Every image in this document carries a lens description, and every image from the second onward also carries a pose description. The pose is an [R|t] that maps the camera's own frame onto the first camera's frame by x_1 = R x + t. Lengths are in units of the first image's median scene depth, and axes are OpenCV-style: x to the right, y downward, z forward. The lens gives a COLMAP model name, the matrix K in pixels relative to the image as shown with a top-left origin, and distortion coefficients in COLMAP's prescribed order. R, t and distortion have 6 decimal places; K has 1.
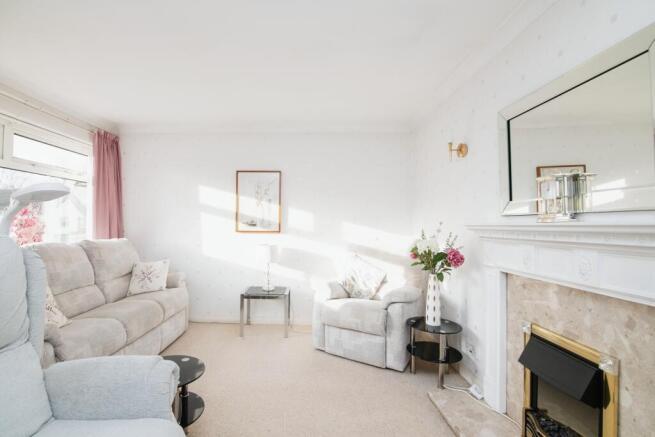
lens RADIAL K [[350.3, 0, 308.2], [0, 350.3, 219.4], [0, 0, 1]] dist [-0.006064, -0.000260]
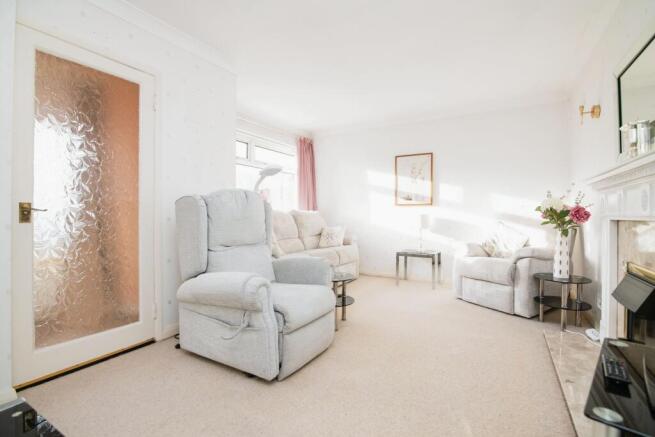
lens RADIAL K [[350.3, 0, 308.2], [0, 350.3, 219.4], [0, 0, 1]] dist [-0.006064, -0.000260]
pose [[0.852823, -0.007463, -0.522146, 0.208907], [0.014845, 0.999840, 0.009955, 0.079919], [0.521988, -0.016241, 0.852798, -0.264389]]
